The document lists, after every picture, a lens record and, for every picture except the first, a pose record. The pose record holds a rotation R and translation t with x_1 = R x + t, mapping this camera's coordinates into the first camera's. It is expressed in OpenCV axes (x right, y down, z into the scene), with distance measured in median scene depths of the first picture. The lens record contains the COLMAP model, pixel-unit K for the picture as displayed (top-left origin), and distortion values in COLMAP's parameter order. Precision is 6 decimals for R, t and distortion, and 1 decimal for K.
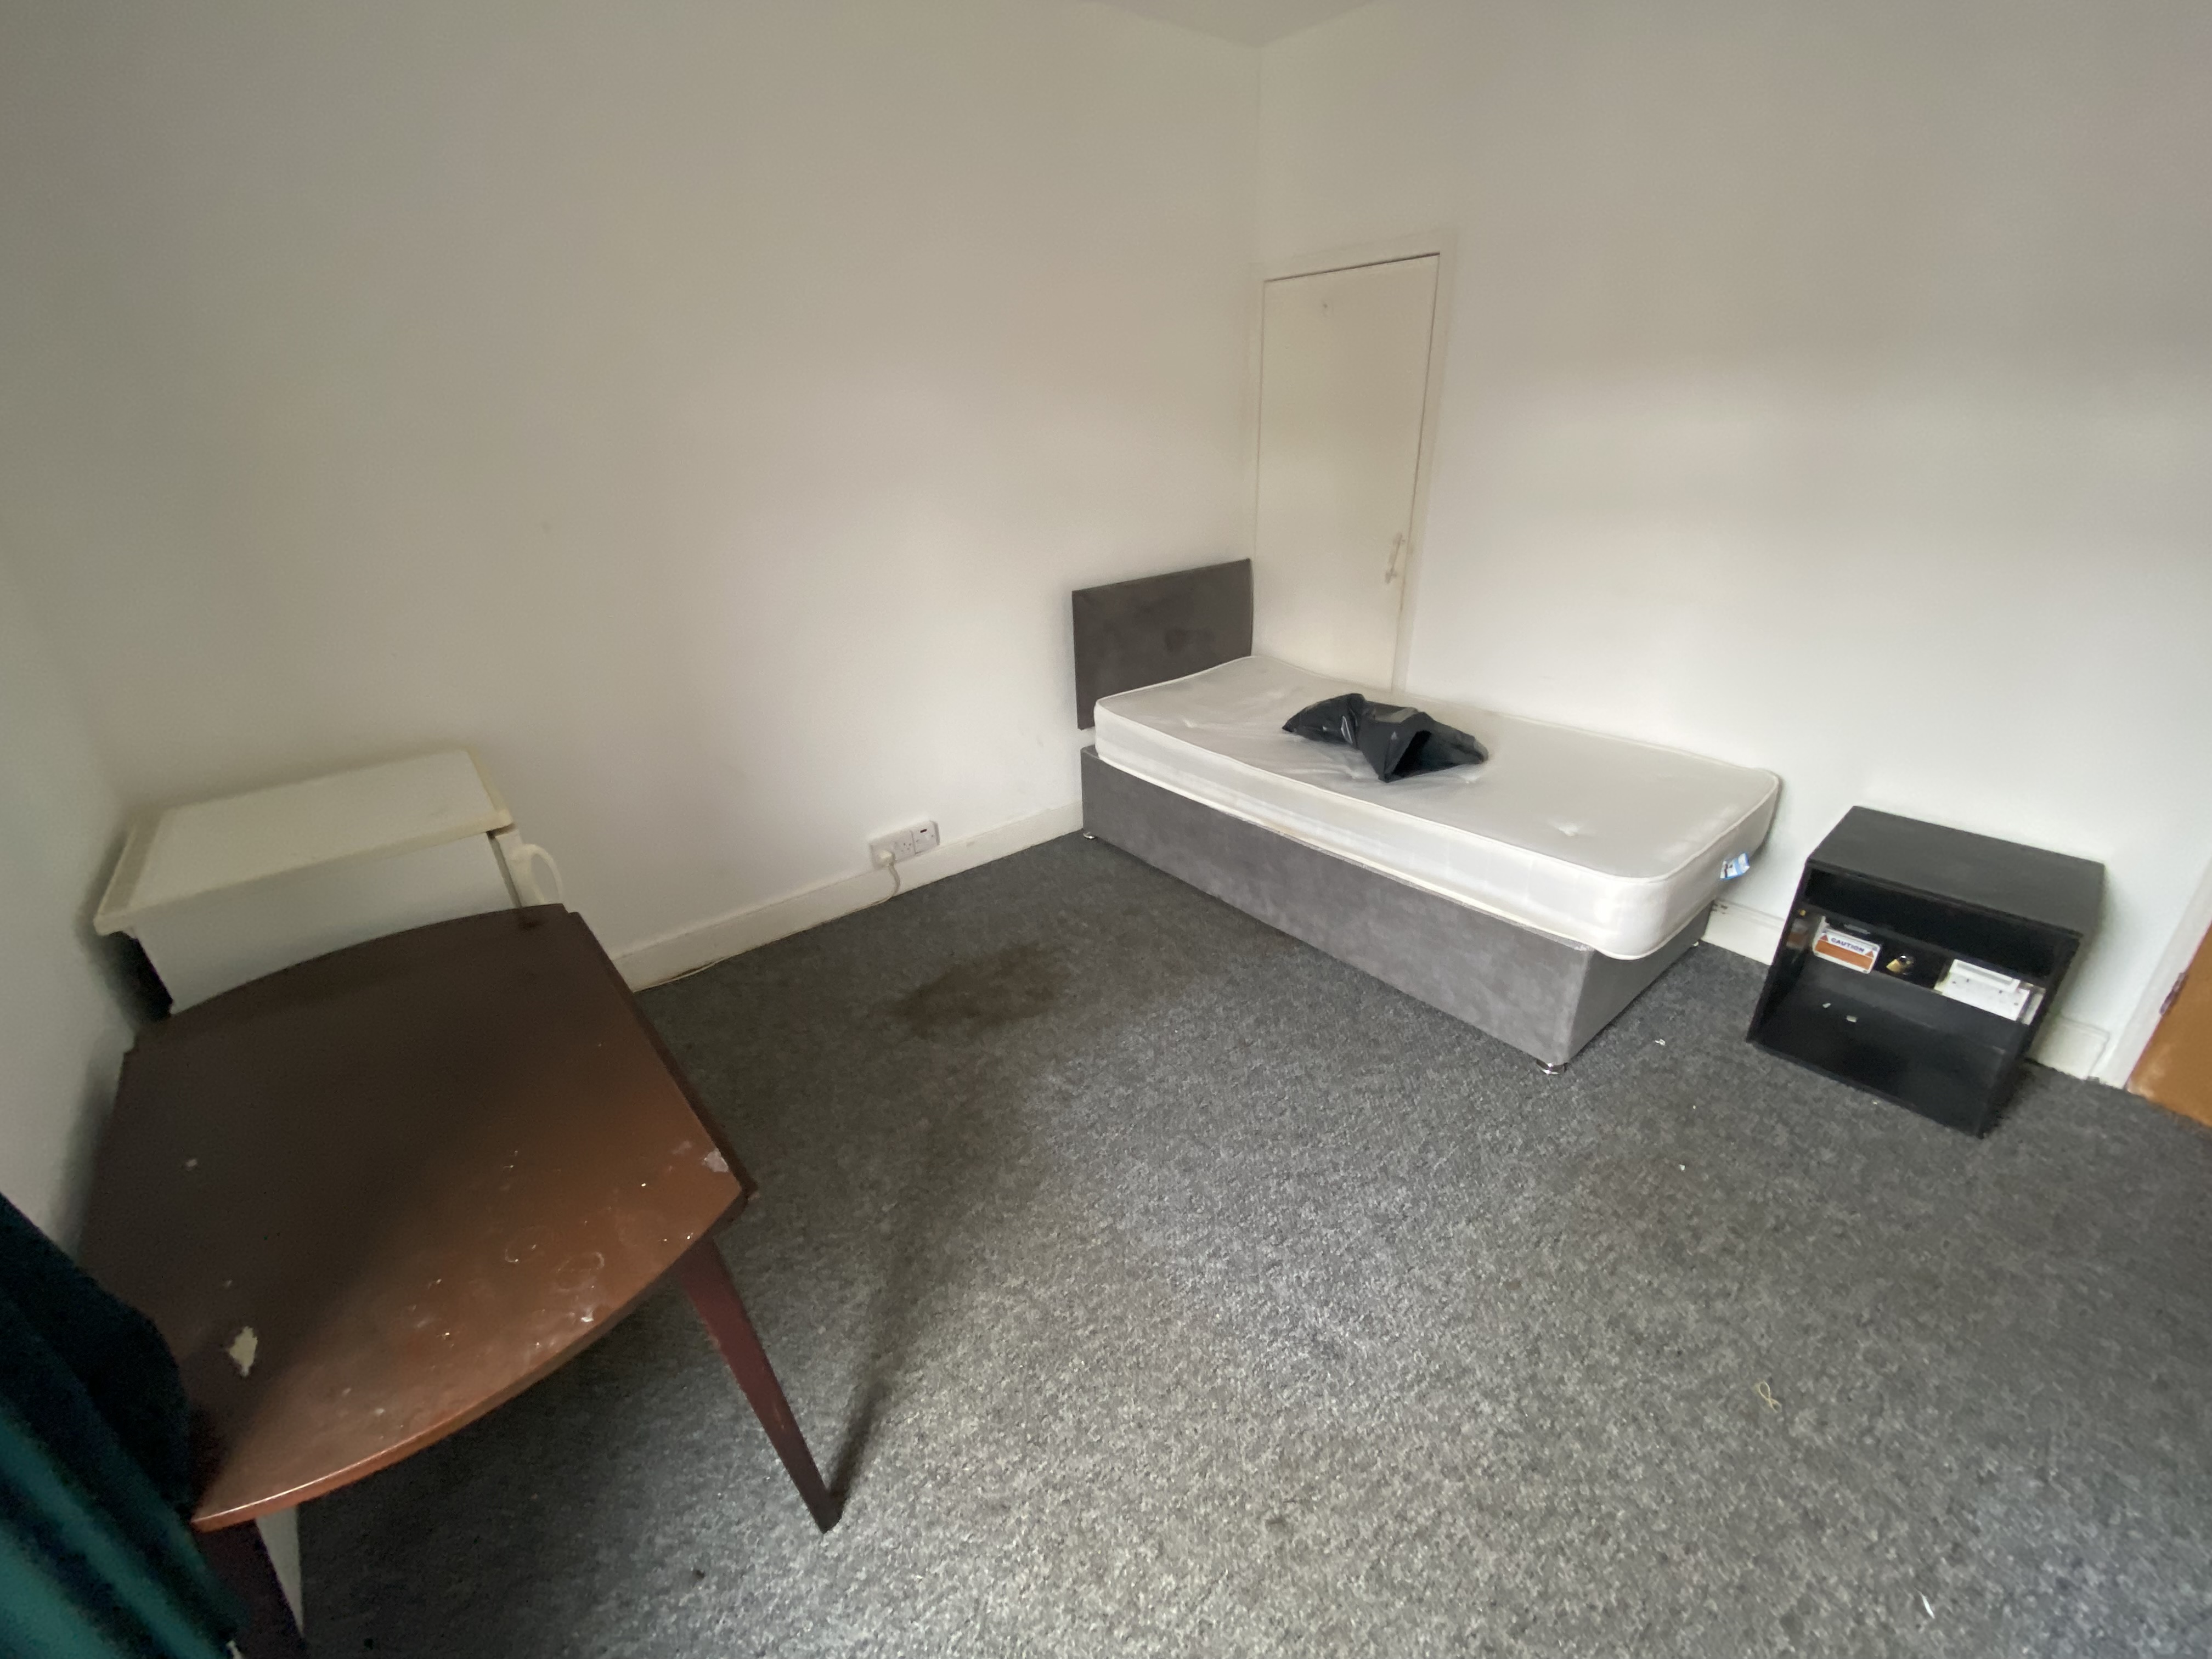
lens RADIAL K [[907.3, 0, 1098.5], [0, 907.3, 825.1], [0, 0, 1]] dist [-0.025004, -0.003494]
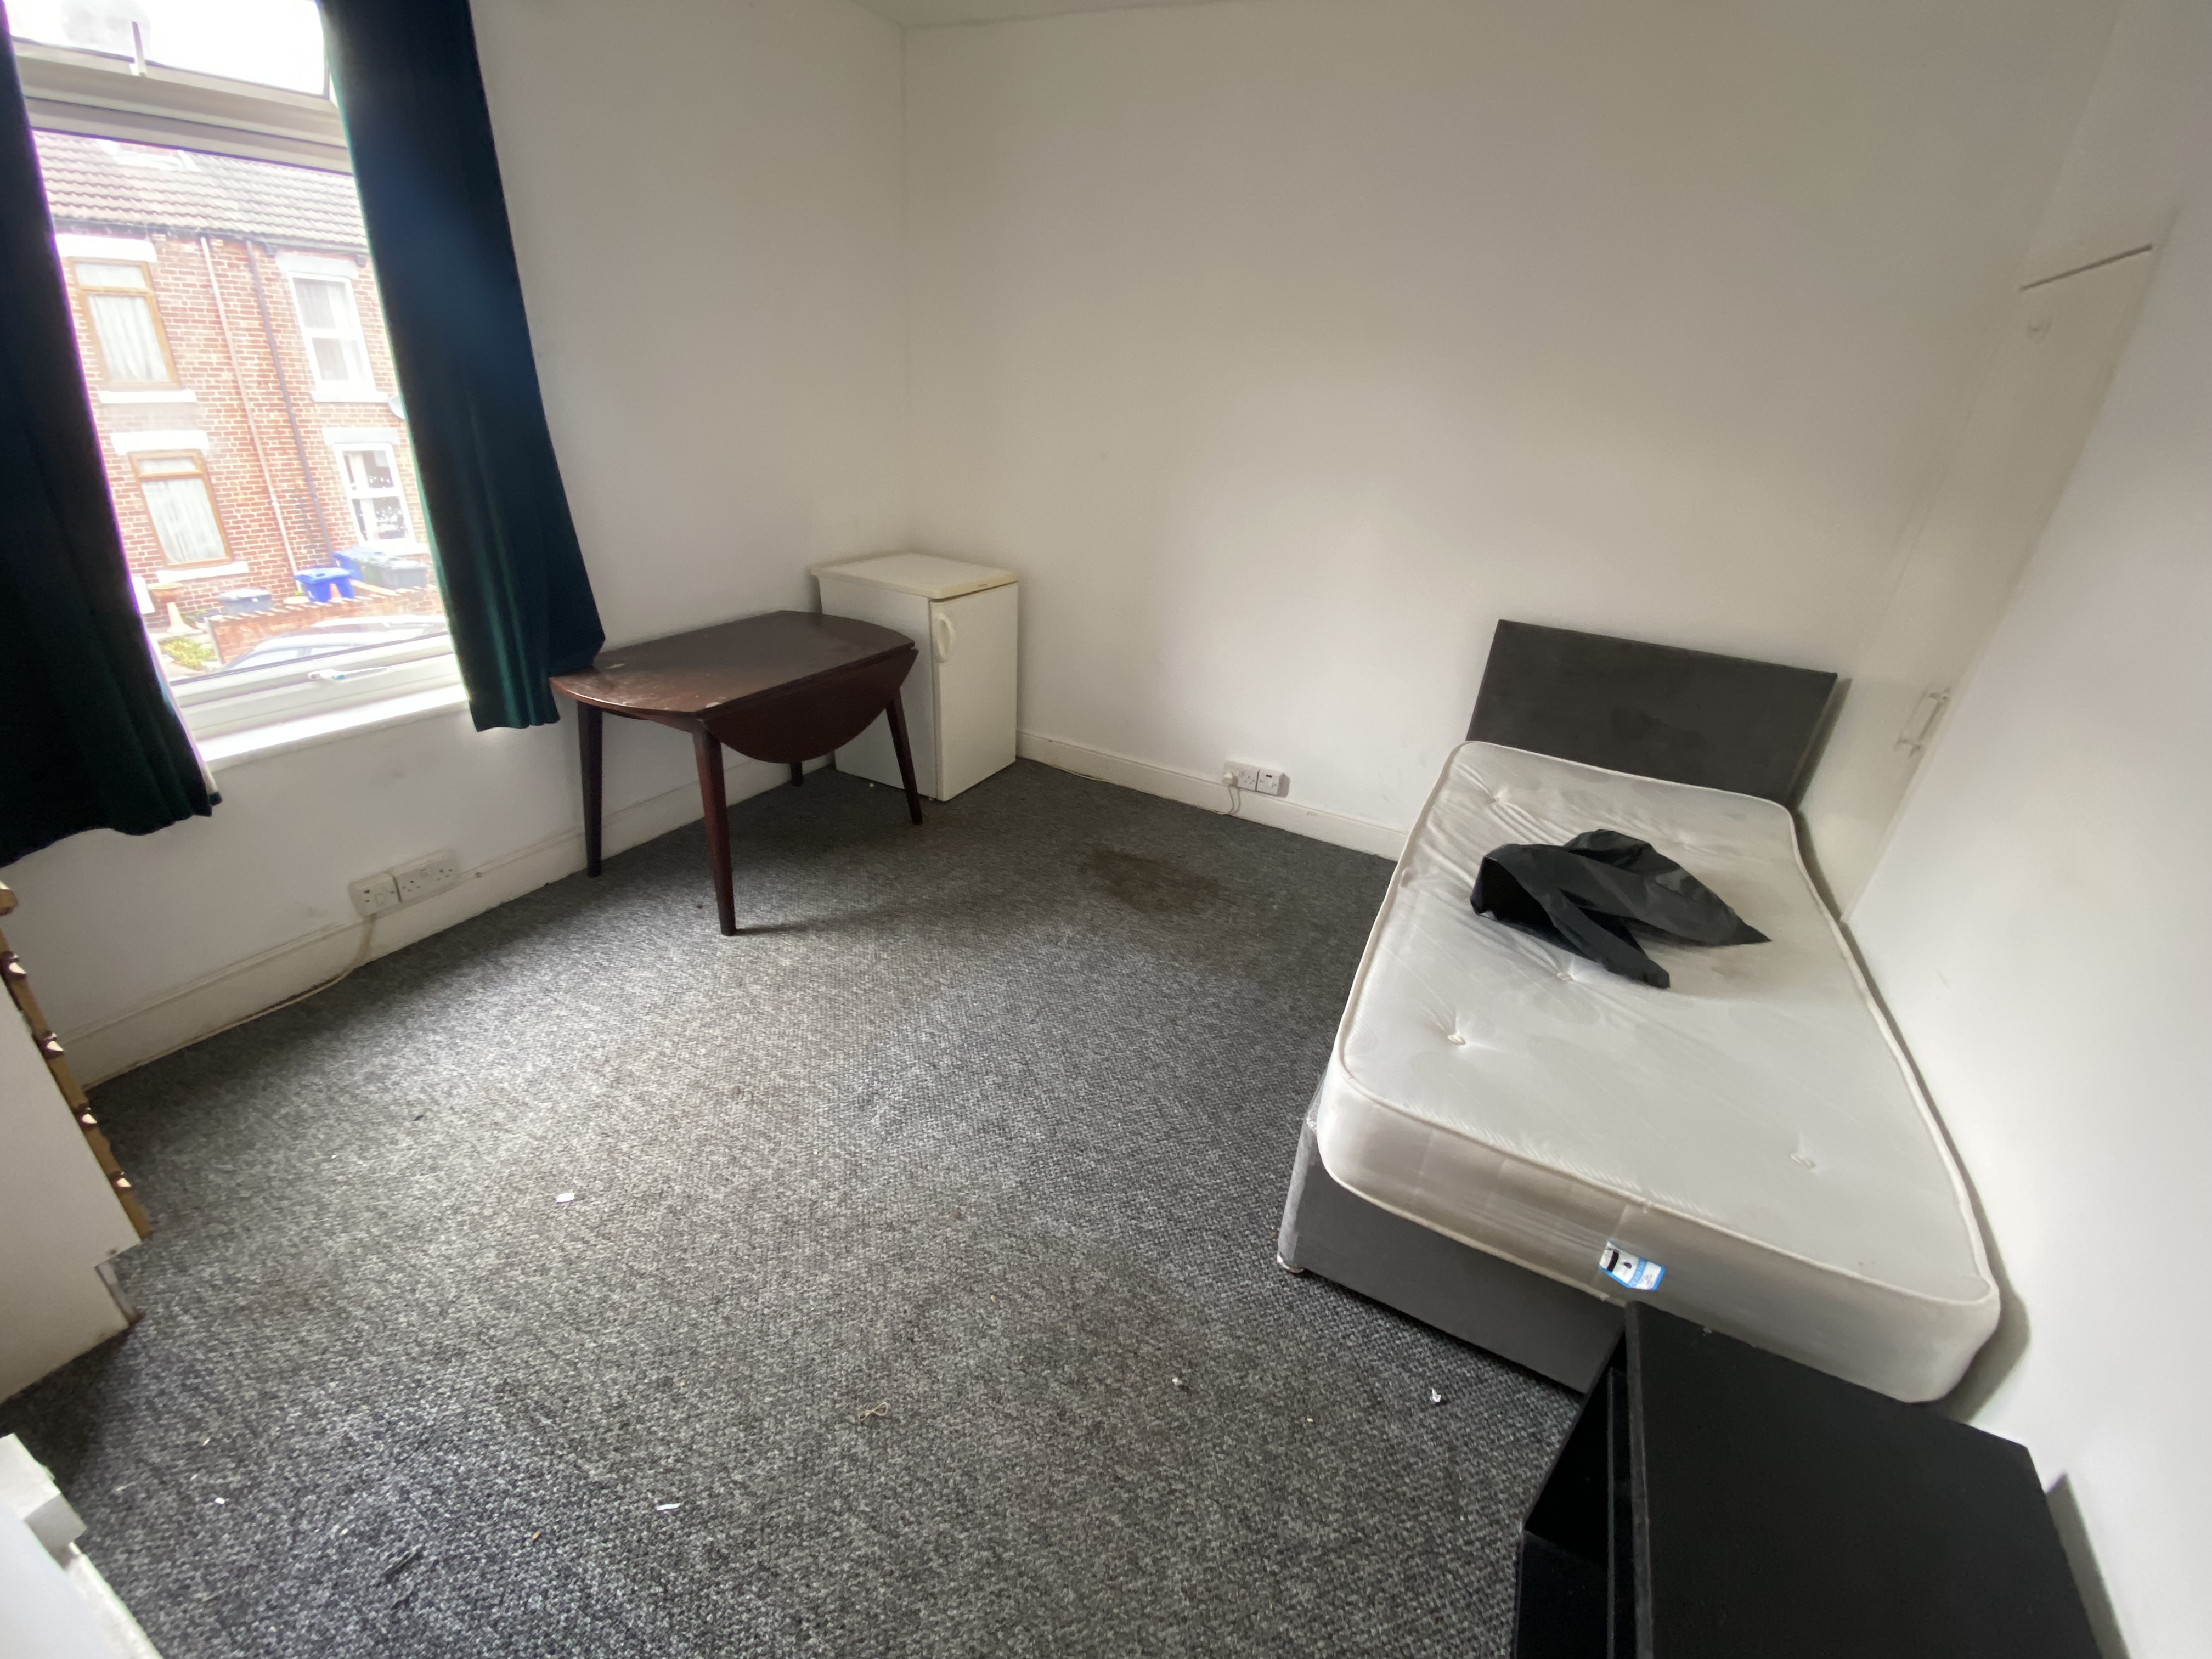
lens RADIAL K [[907.3, 0, 1101.3], [0, 907.3, 822.3], [0, 0, 1]] dist [-0.025004, -0.003494]
pose [[0.387207, 0.459532, -0.799313, 1.257694], [-0.473534, 0.842980, 0.255246, -0.259782], [0.791098, 0.279668, 0.544012, 0.440288]]
